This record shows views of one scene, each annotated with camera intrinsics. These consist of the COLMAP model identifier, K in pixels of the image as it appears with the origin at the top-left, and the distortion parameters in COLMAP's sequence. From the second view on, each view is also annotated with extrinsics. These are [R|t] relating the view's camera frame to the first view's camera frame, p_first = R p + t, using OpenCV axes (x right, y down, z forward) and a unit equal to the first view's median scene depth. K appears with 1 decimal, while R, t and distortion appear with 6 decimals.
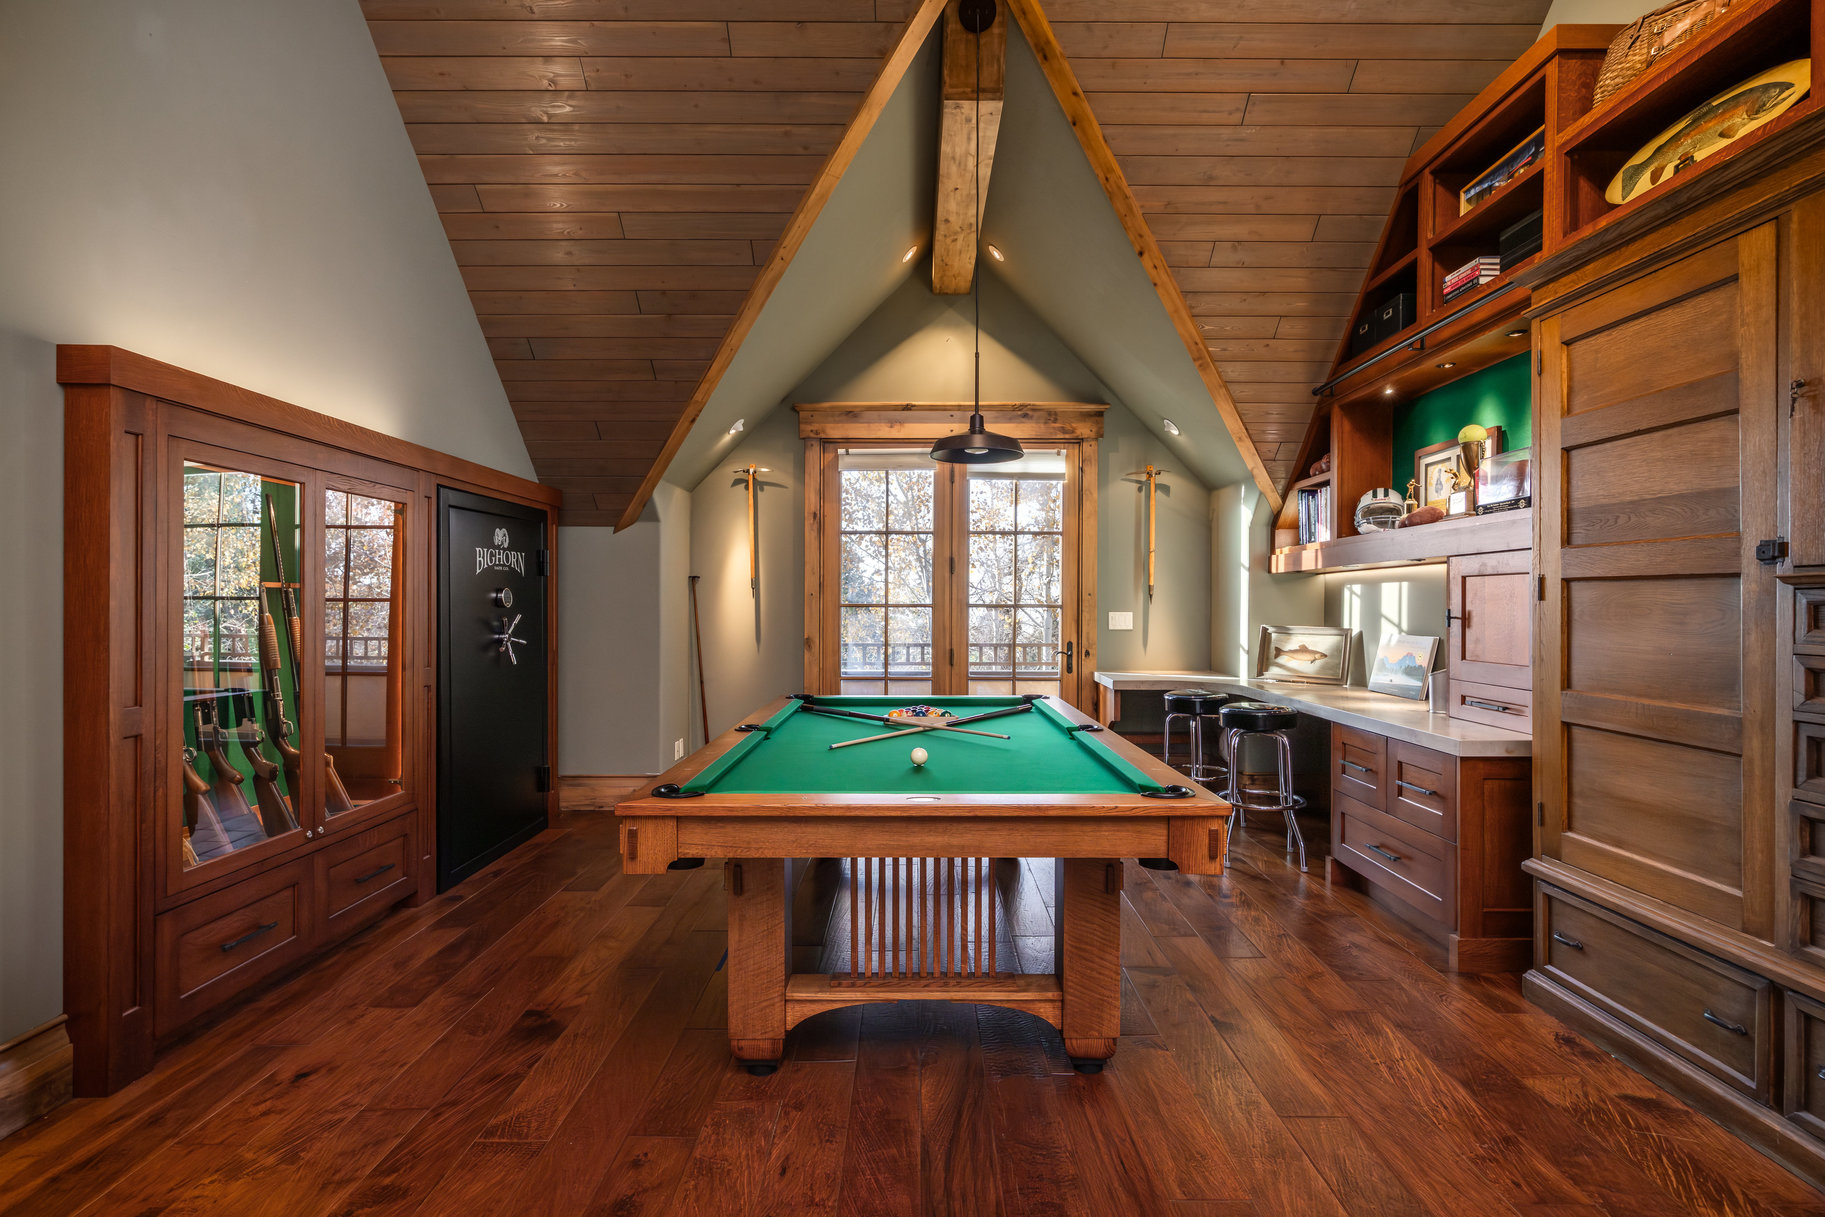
lens RADIAL K [[896.9, 0, 914.6], [0, 896.9, 604.6], [0, 0, 1]] dist [0.003577, -0.000326]
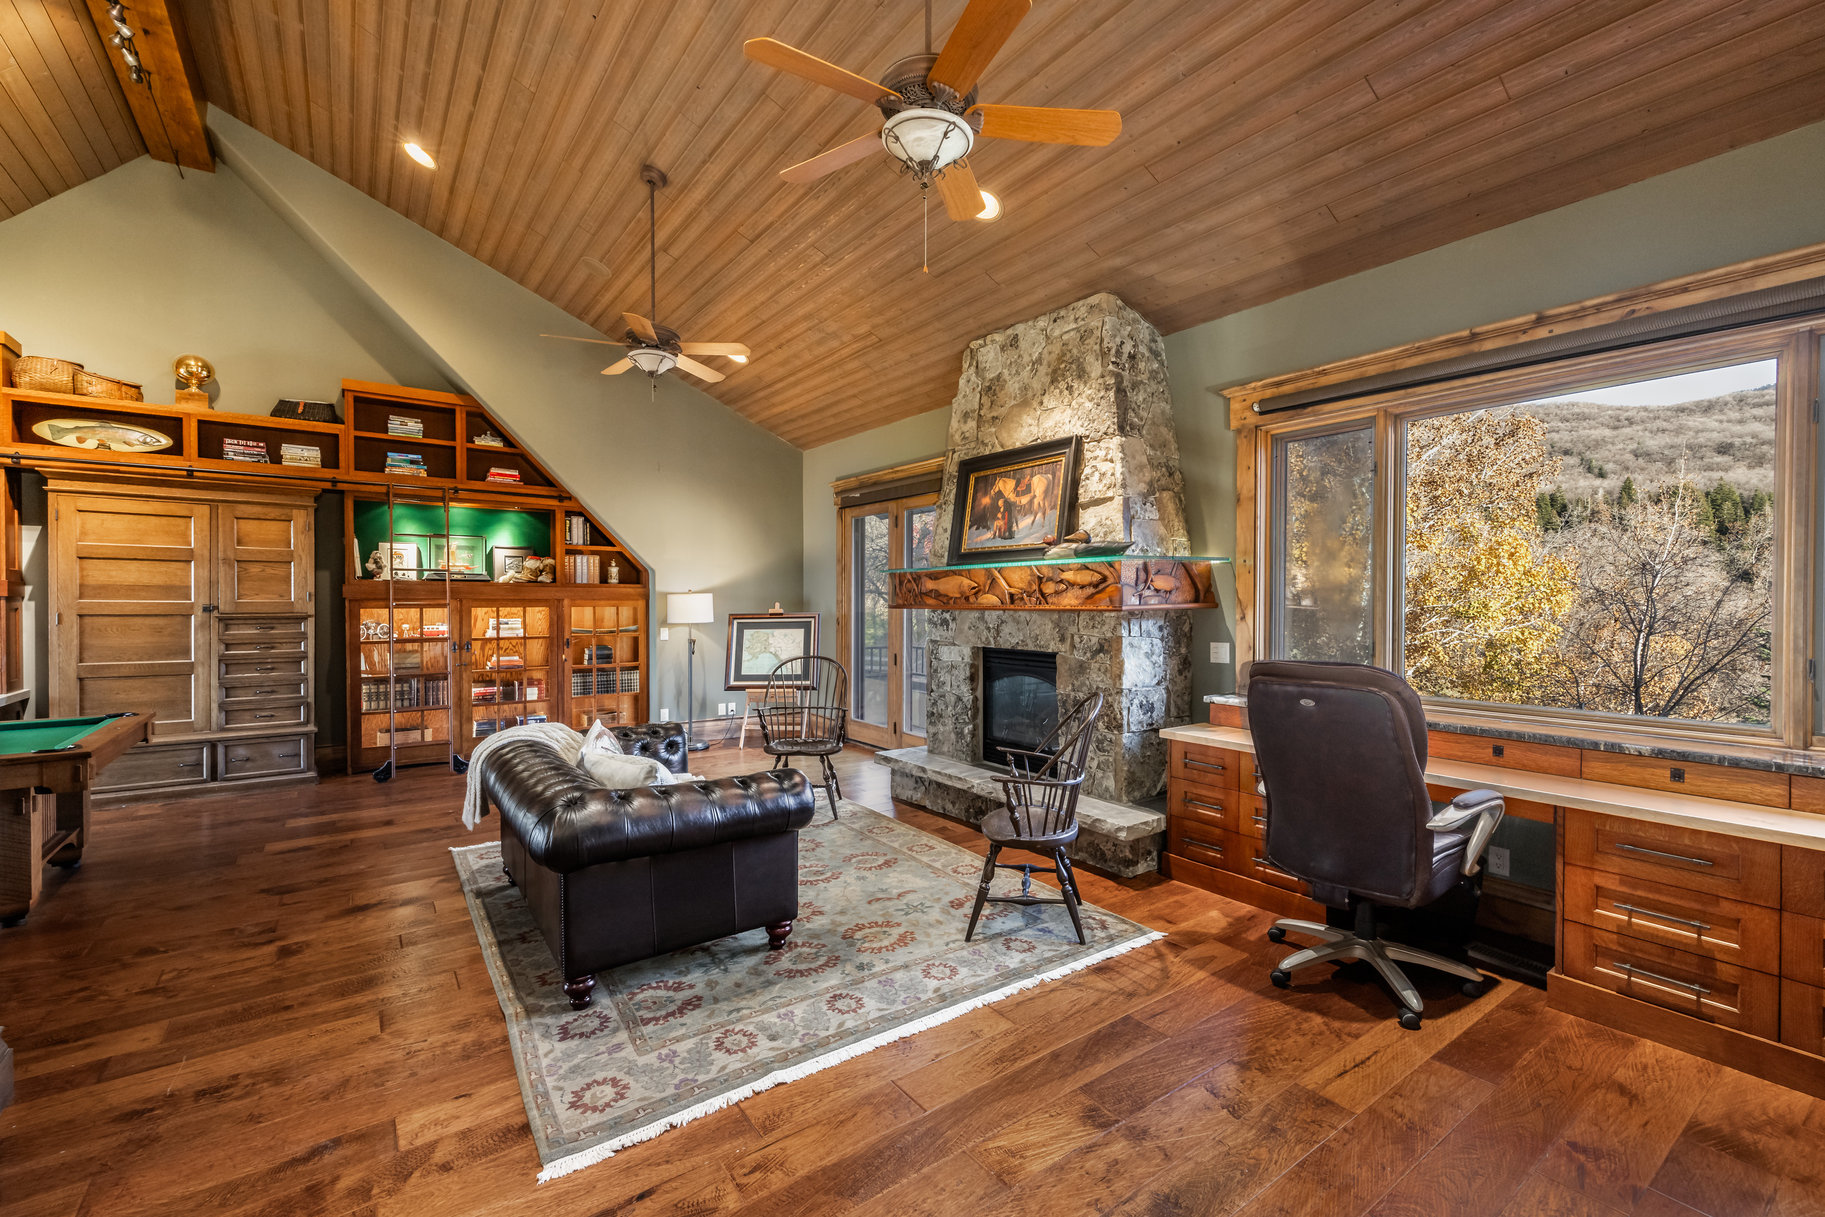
lens RADIAL K [[756.3, 0, 914.2], [0, 756.3, 613.5], [0, 0, 1]] dist [0.010422, -0.000795]
pose [[-0.611678, -0.007116, 0.791075, -2.091759], [-0.000663, 0.999964, 0.008482, -0.049934], [-0.791107, 0.004664, -0.611660, 0.517930]]
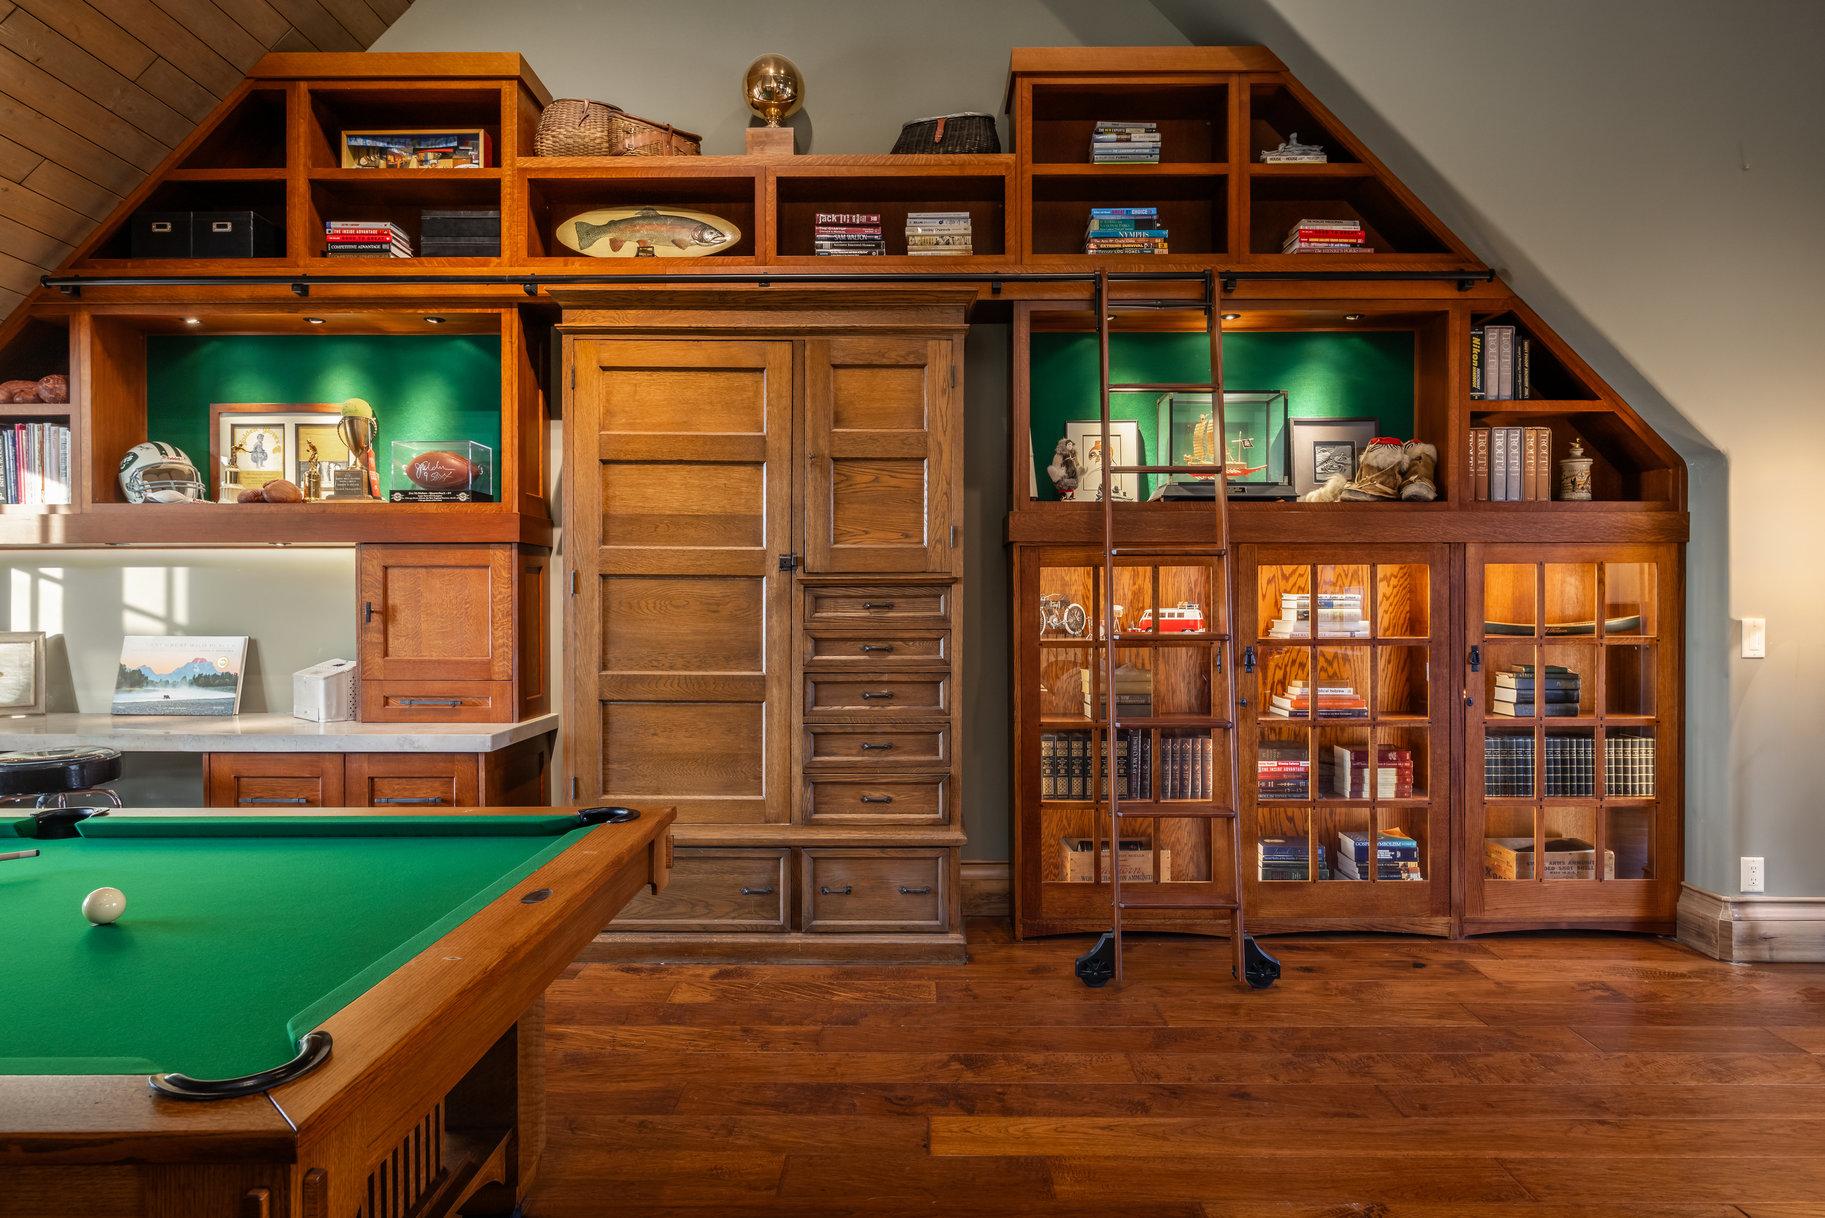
lens RADIAL K [[1060.6, 0, 915.7], [0, 1060.6, 610.7], [0, 0, 1]] dist [0.001943, 0.000408]
pose [[-0.006139, -0.009095, 0.999940, -0.628228], [-0.001406, 0.999958, 0.009087, 0.003992], [-0.999980, -0.001350, -0.006151, 0.613775]]
